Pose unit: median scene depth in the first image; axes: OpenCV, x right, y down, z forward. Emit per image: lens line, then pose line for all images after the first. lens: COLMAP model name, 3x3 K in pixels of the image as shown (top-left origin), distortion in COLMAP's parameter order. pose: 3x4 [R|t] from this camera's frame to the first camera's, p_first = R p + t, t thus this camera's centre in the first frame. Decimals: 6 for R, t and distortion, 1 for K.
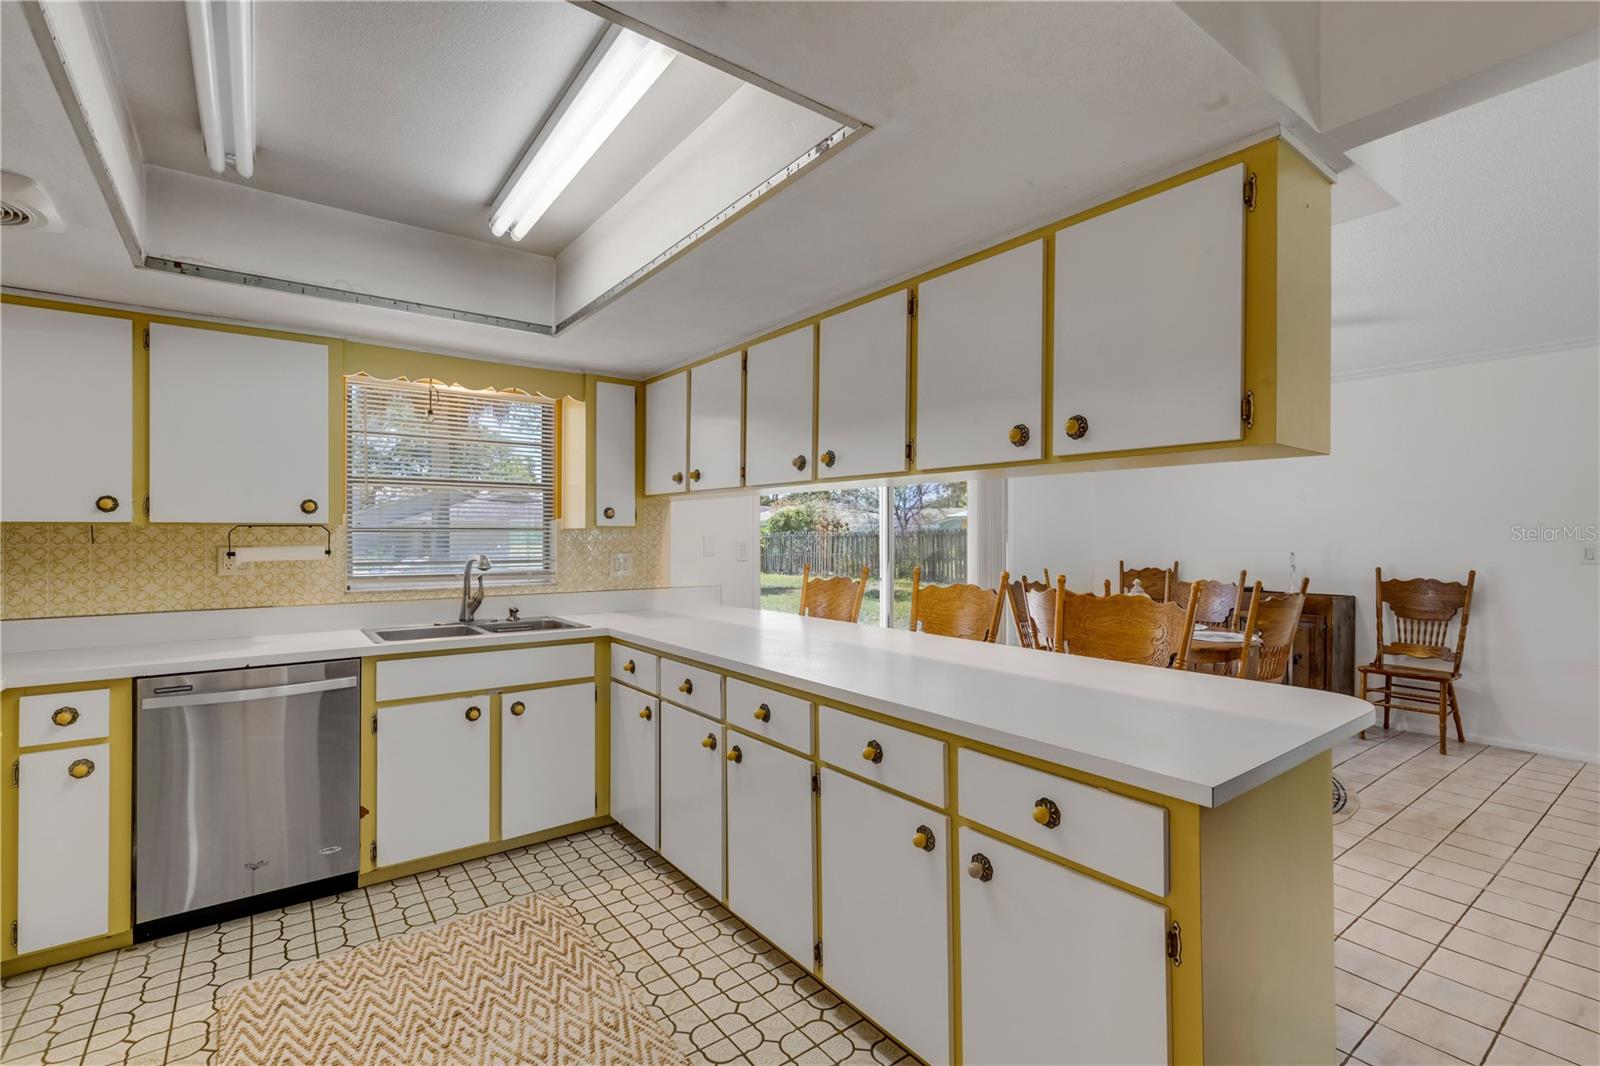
lens RADIAL K [[720.3, 0, 795.9], [0, 720.3, 534.0], [0, 0, 1]] dist [0.002918, -0.000818]
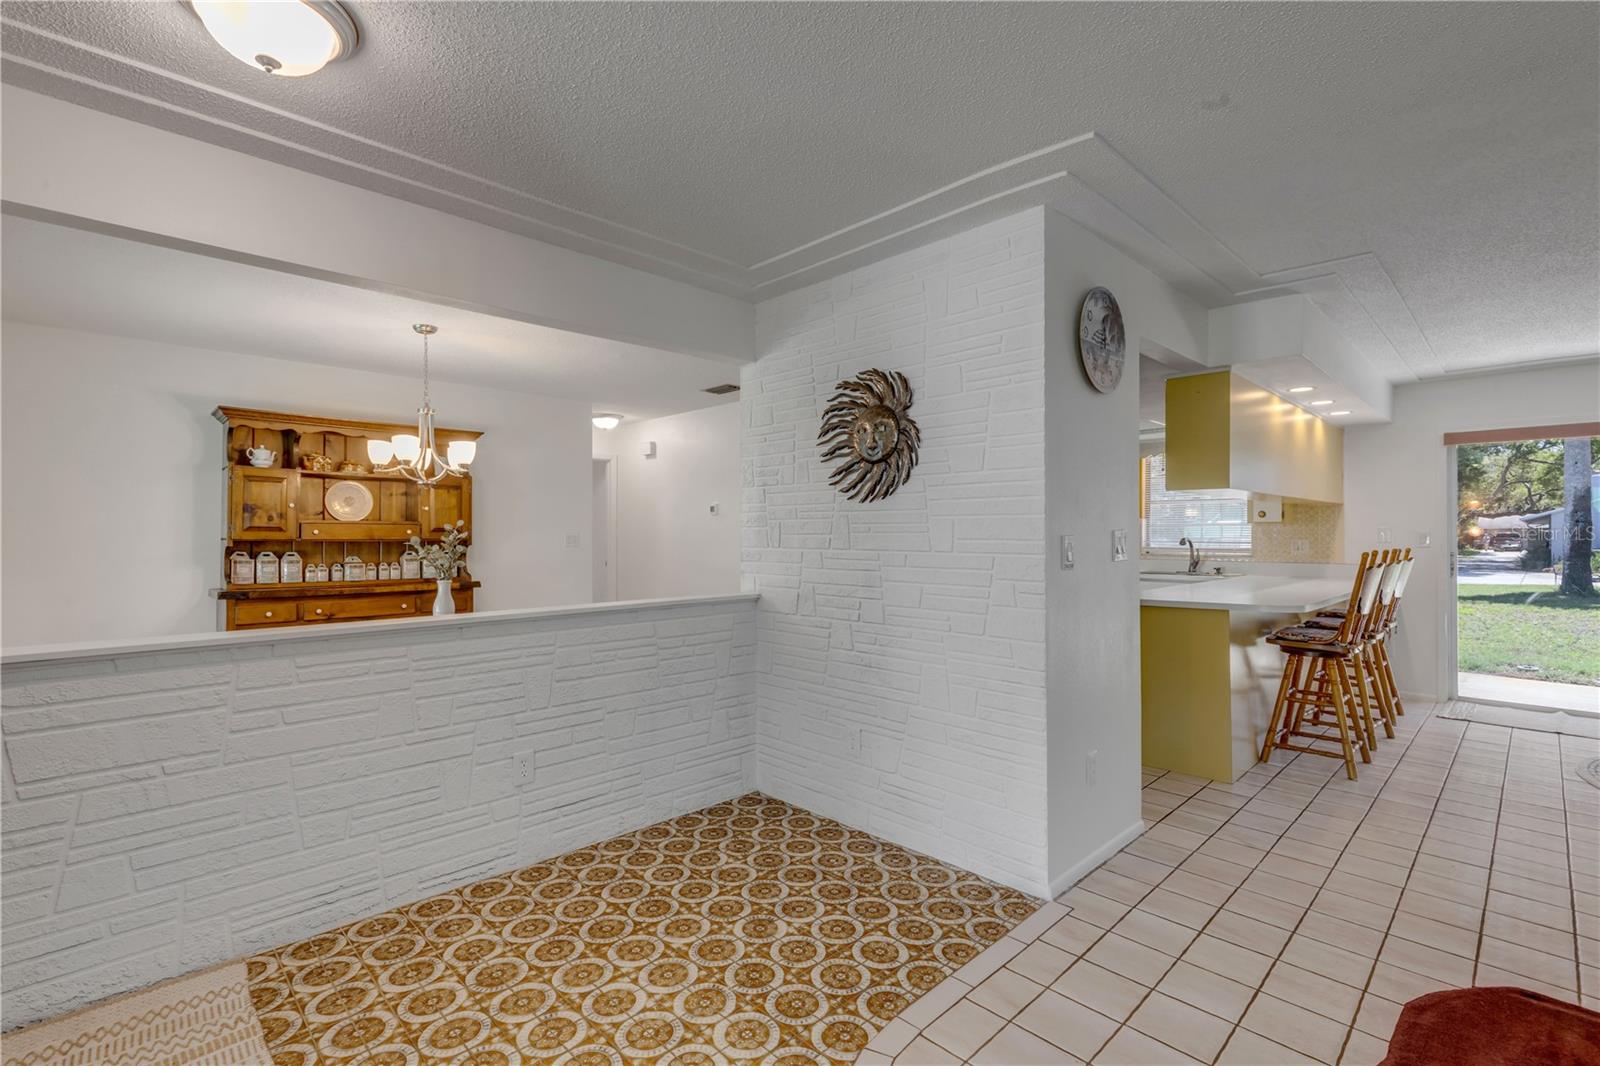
lens RADIAL K [[720.3, 0, 796.1], [0, 720.3, 532.4], [0, 0, 1]] dist [0.002918, -0.000818]
pose [[0.126921, -0.000563, -0.991913, 1.265035], [0.000947, 0.999999, -0.000447, 0.013755], [0.991912, -0.000883, 0.126922, -0.291733]]
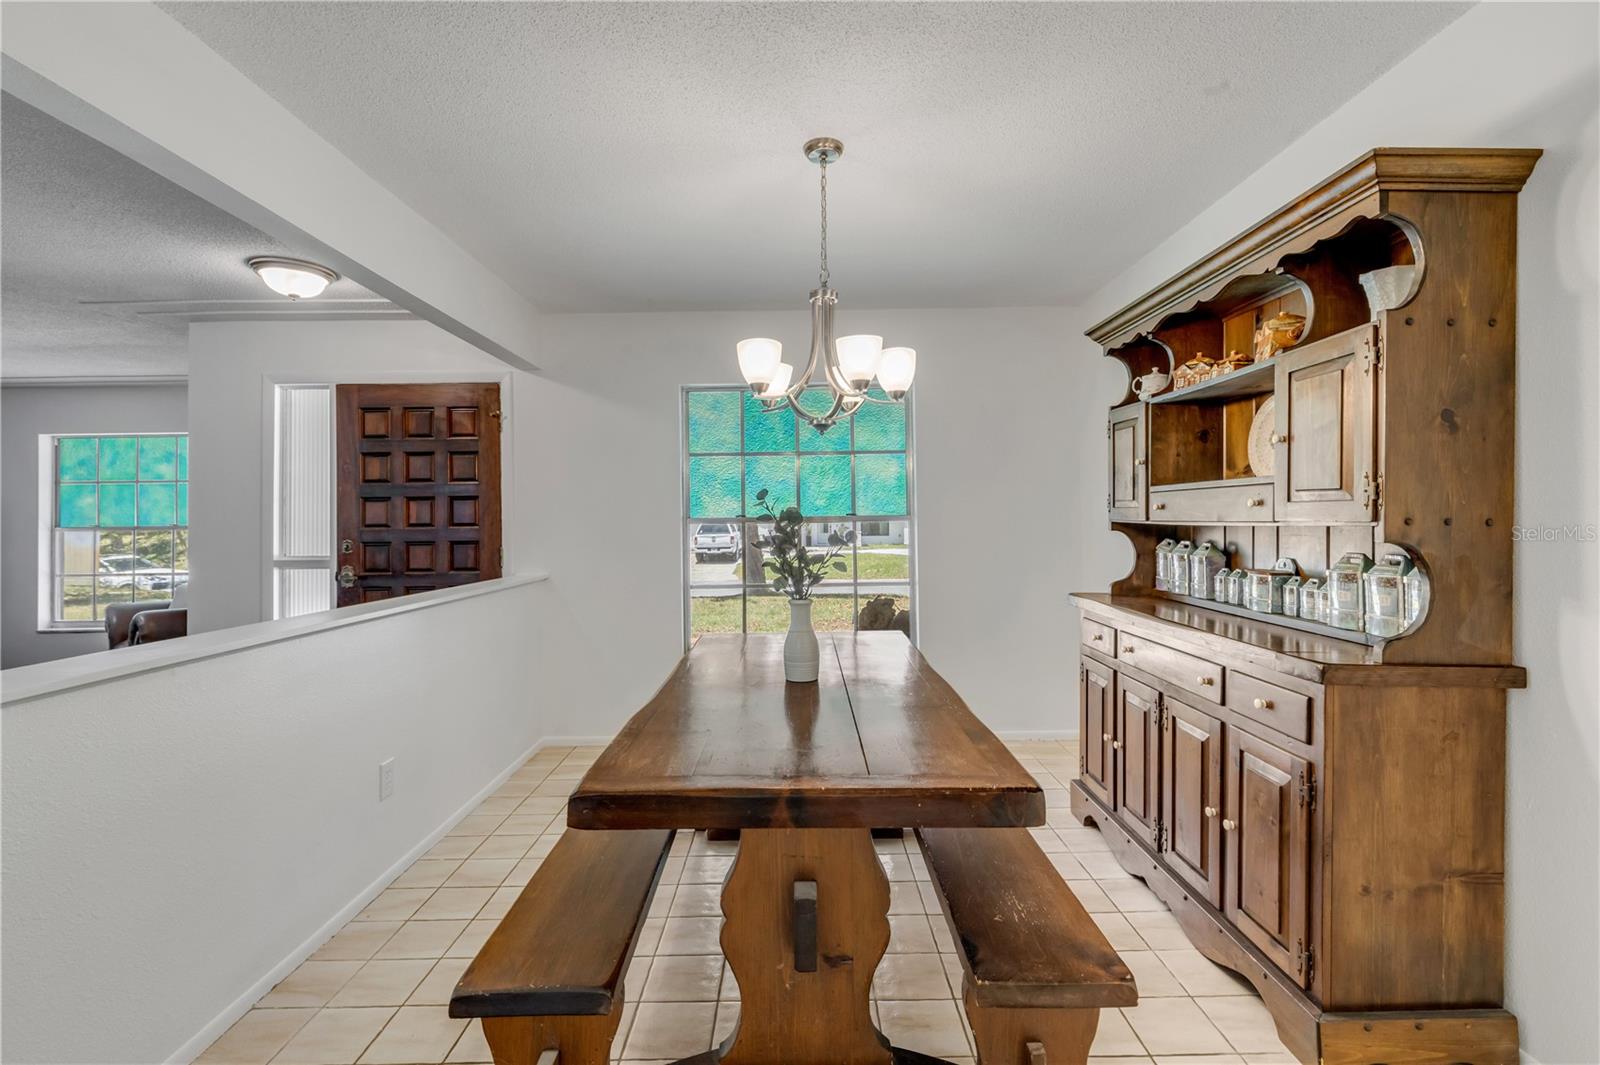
lens RADIAL K [[720.3, 0, 802.0], [0, 720.3, 509.0], [0, 0, 1]] dist [0.002918, -0.000818]
pose [[-0.806351, 0.019935, 0.591102, -0.310199], [0.013066, 0.999788, -0.015894, 0.019622], [-0.591293, -0.005093, -0.806440, -0.199441]]
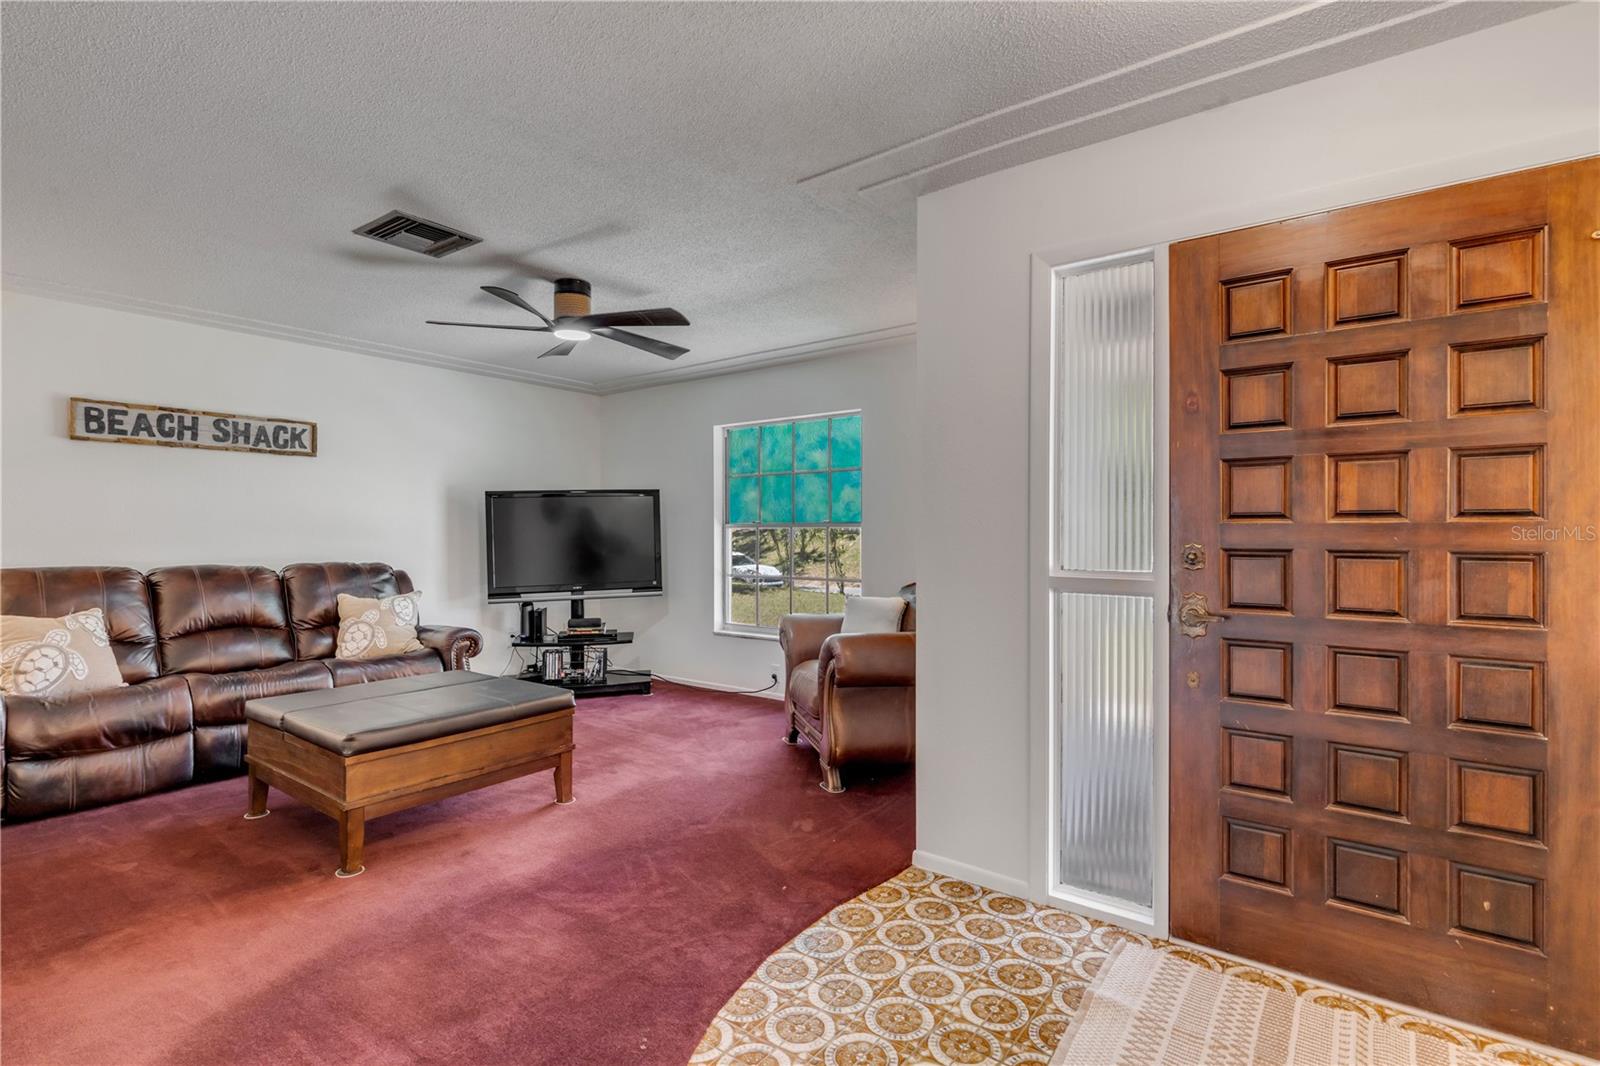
lens RADIAL K [[755.0, 0, 799.9], [0, 755.0, 535.3], [0, 0, 1]] dist [-0.003251, -0.001388]
pose [[-0.282114, -0.004342, 0.959371, 0.452711], [0.002106, 0.999985, 0.005145, 0.030300], [-0.959379, 0.003472, -0.282101, -0.215304]]
